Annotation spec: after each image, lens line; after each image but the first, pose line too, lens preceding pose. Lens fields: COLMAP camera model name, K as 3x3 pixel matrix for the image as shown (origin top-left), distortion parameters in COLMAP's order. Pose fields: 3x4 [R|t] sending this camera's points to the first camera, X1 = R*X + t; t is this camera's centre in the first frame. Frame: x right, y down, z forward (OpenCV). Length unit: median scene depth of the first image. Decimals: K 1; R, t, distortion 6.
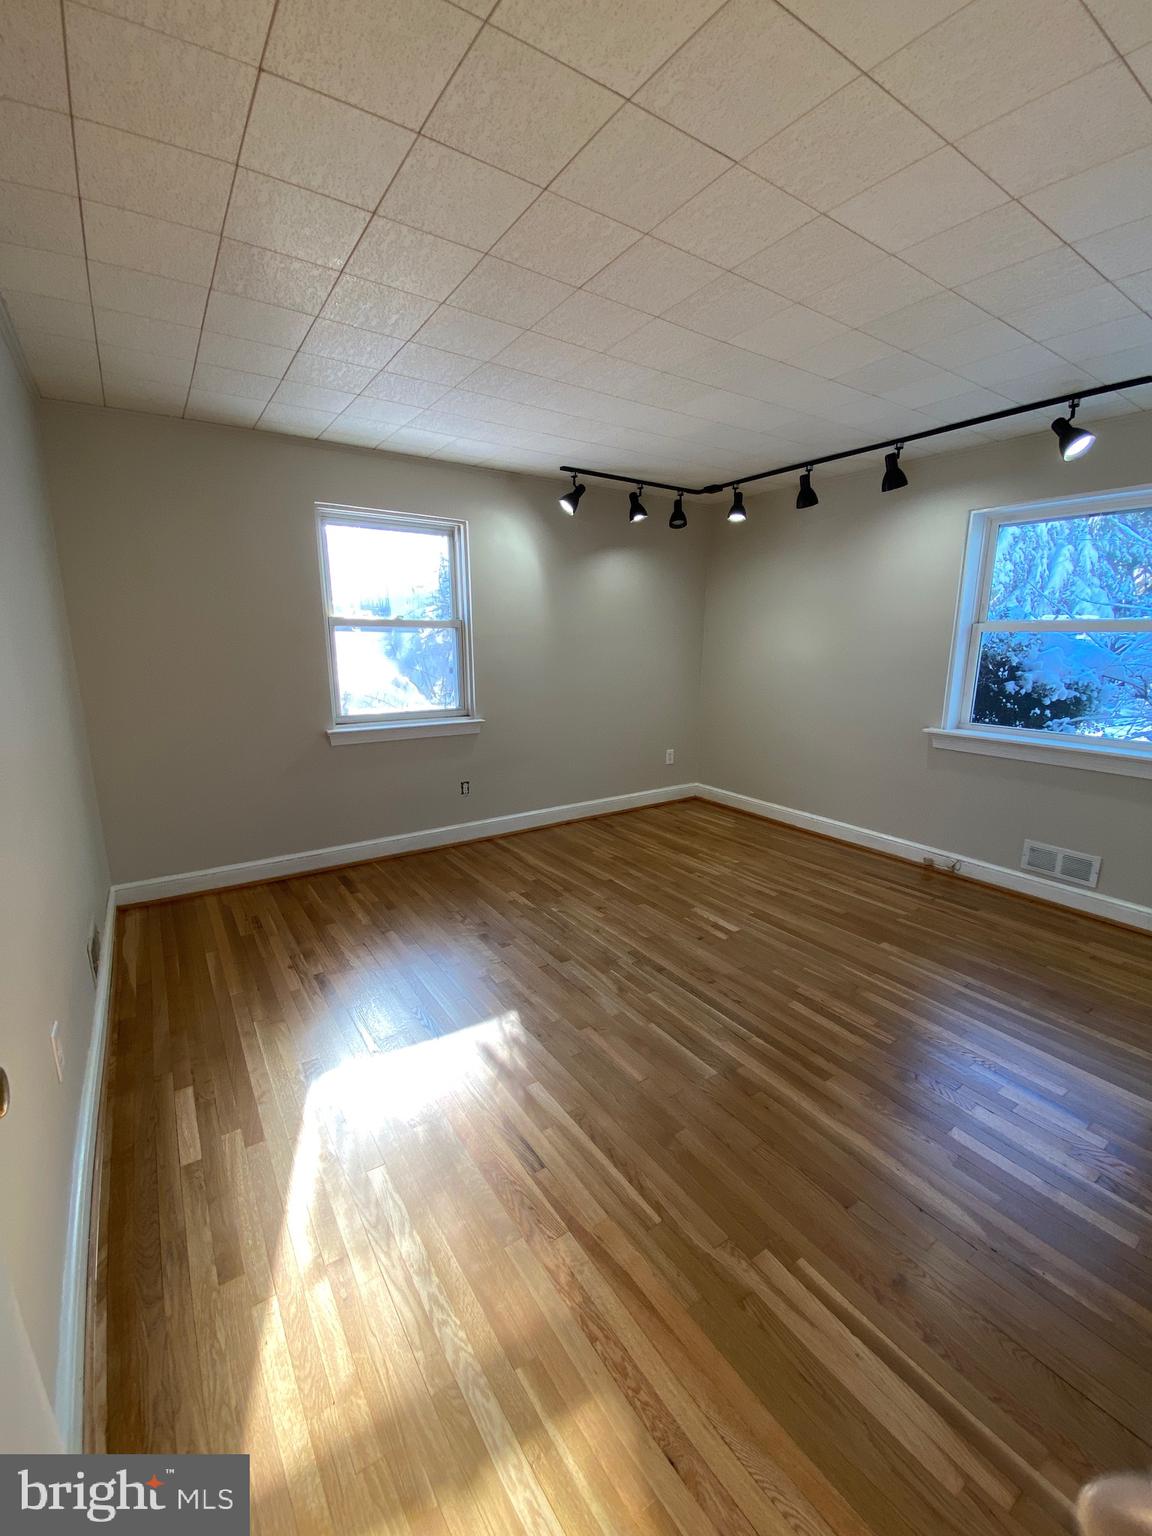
lens RADIAL K [[624.0, 0, 569.6], [0, 624.0, 762.9], [0, 0, 1]] dist [0.025578, -0.022822]
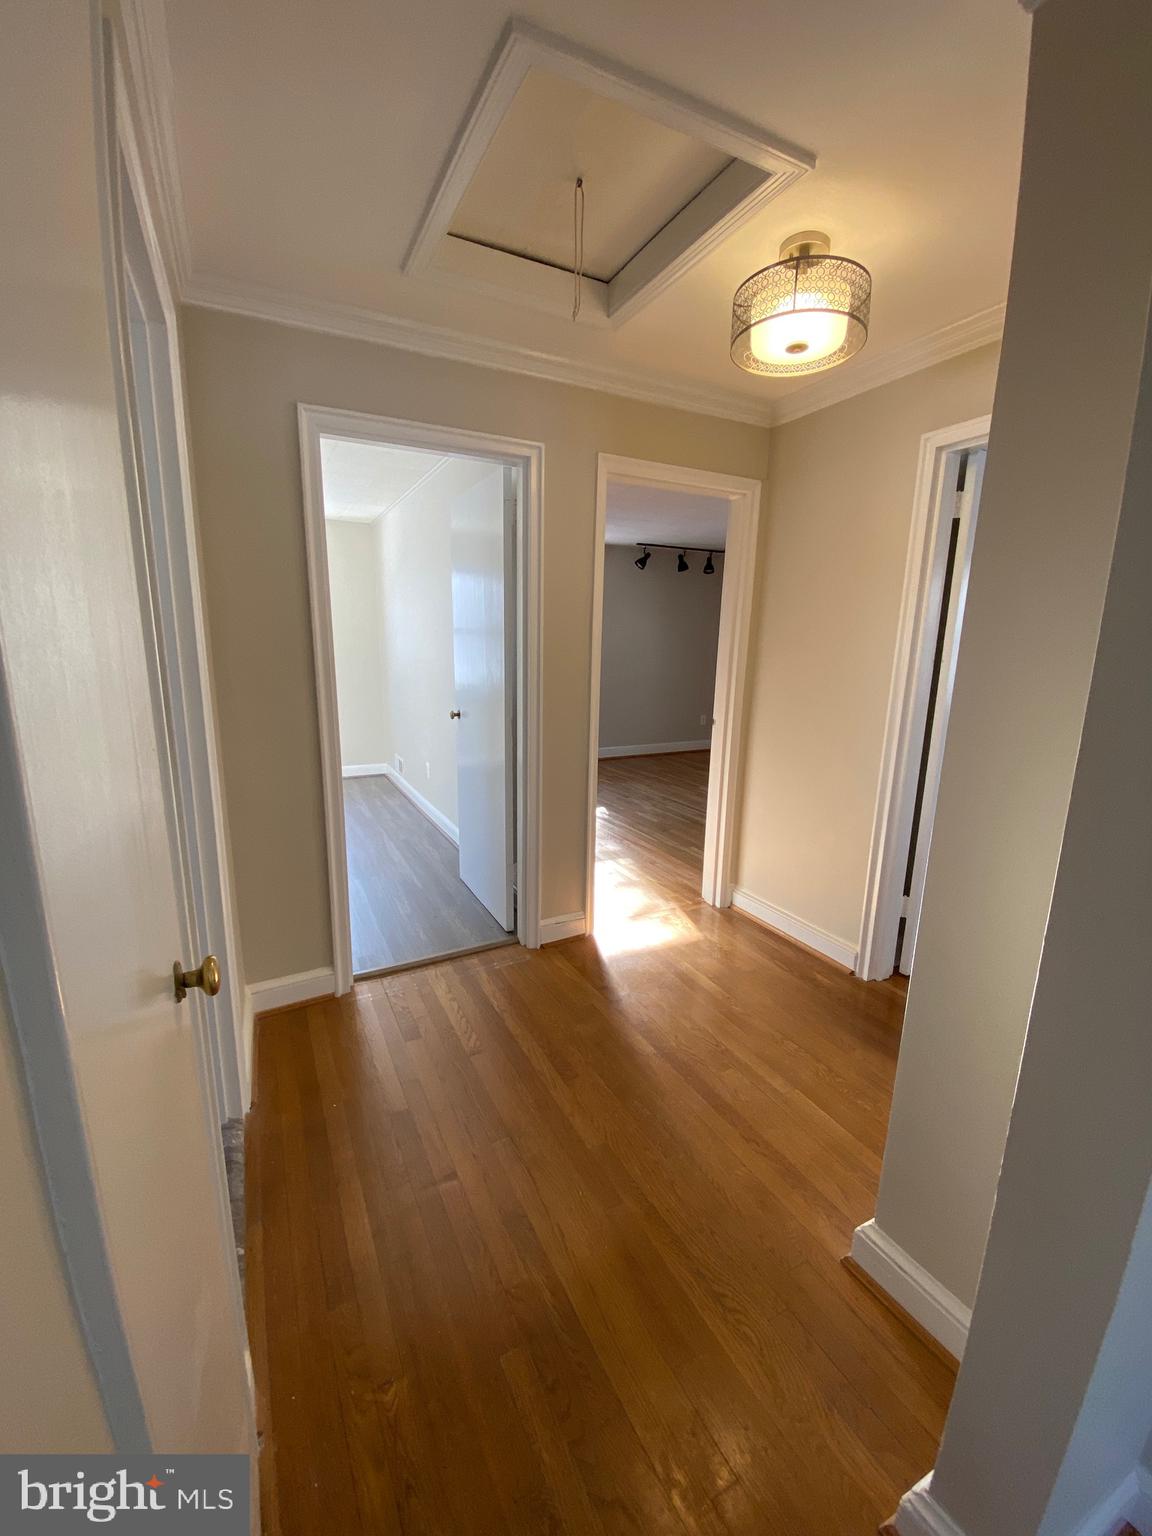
lens RADIAL K [[624.0, 0, 569.6], [0, 624.0, 762.9], [0, 0, 1]] dist [0.025578, -0.022822]
pose [[0.992966, 0.040810, -0.111145, 0.023685], [-0.042133, 0.999066, -0.009576, 0.212875], [0.110651, 0.014191, 0.993758, -0.955801]]
